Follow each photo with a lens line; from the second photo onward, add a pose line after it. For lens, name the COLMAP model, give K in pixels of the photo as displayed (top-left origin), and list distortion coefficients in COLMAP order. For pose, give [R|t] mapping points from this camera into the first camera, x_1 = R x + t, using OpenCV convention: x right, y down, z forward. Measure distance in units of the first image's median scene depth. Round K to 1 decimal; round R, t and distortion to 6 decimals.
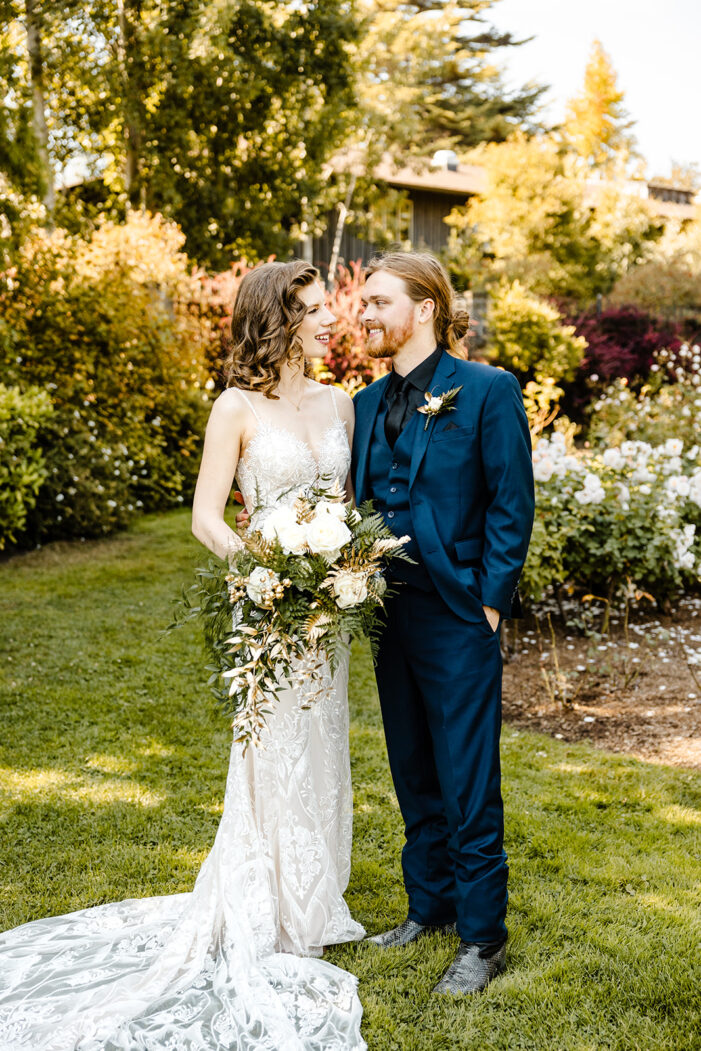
lens RADIAL K [[1465.3, 0, 355.3], [0, 1465.3, 533.0], [0, 0, 1]] dist [0.024092, 0.000000]
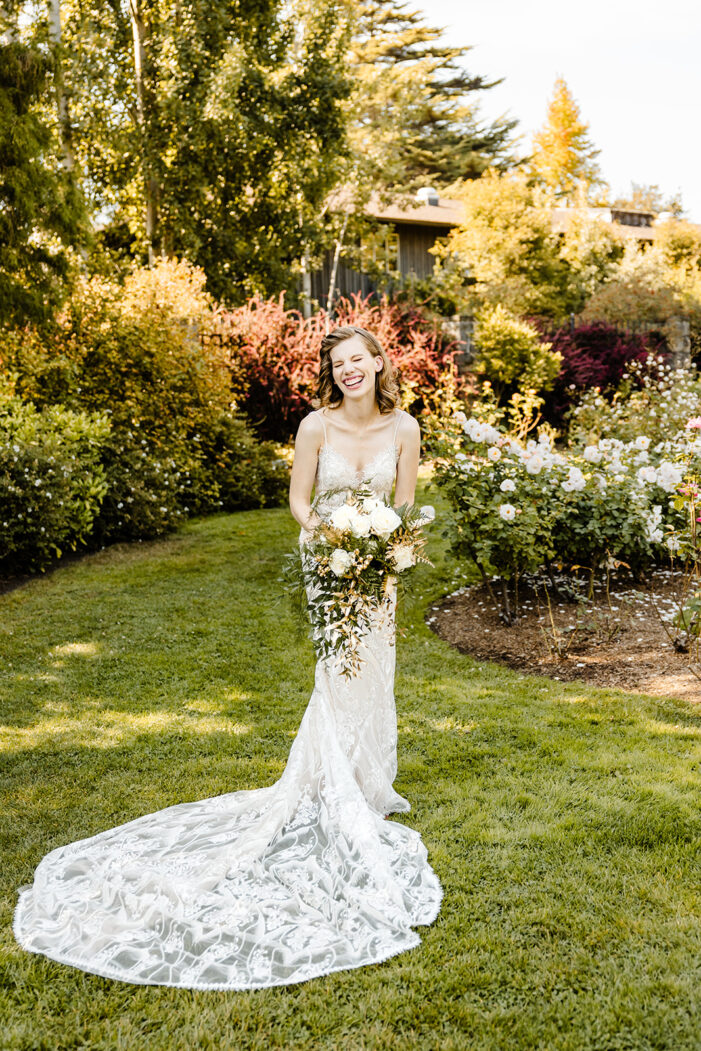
lens RADIAL K [[1391.0, 0, 325.0], [0, 1391.0, 511.0], [0, 0, 1]] dist [0.015753, 0.000000]
pose [[0.999248, -0.035816, -0.014855, -0.019276], [0.035466, 0.999101, -0.023219, 0.010757], [0.015673, 0.022675, 0.999620, -0.101567]]
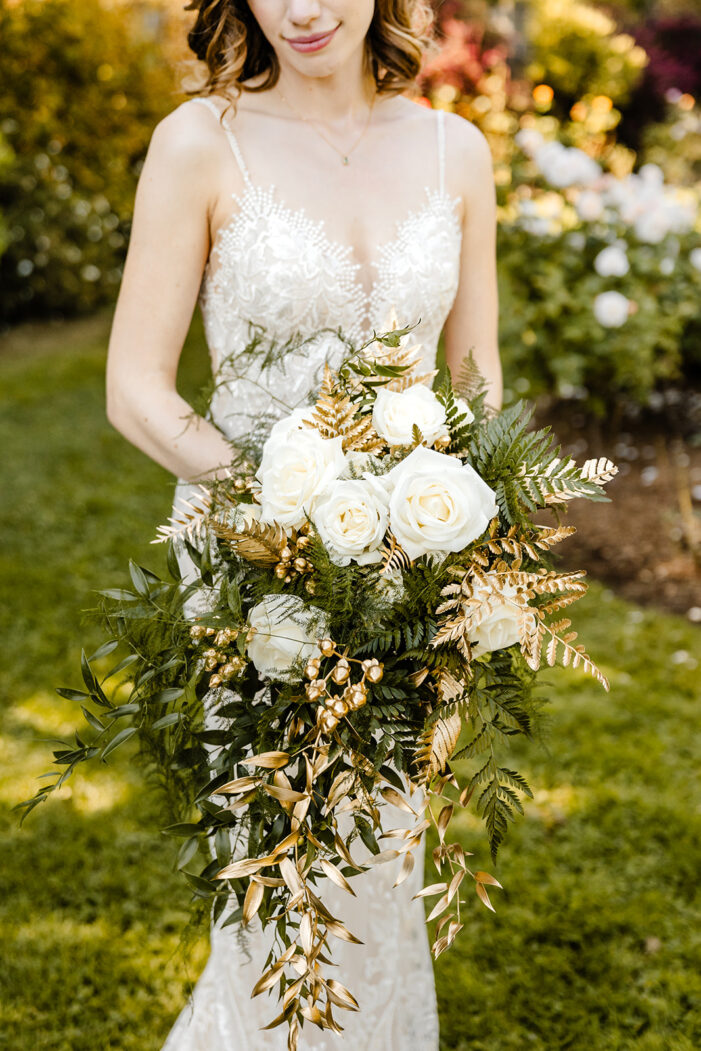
lens RADIAL K [[1327.5, 0, 312.2], [0, 1327.5, 508.0], [0, 0, 1]] dist [0.054077, 0.000000]
pose [[0.999168, -0.018244, -0.036475, -0.013522], [0.024505, 0.983478, 0.179359, -0.019278], [0.032600, -0.180103, 0.983107, 0.219960]]
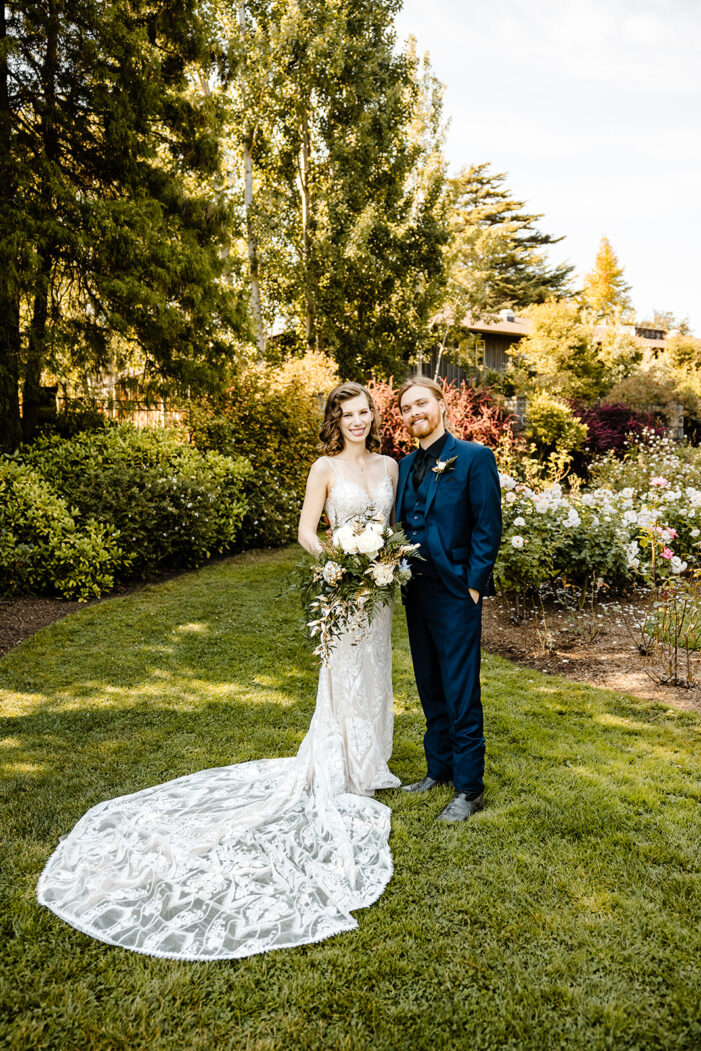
lens RADIAL K [[908.0, 0, 355.3], [0, 908.0, 528.4], [0, 0, 1]] dist [-0.004379, 0.016154]
pose [[0.993516, 0.004633, -0.113601, 0.025907], [-0.006797, 0.999802, -0.018676, 0.000967], [0.113492, 0.019327, 0.993351, -0.012378]]
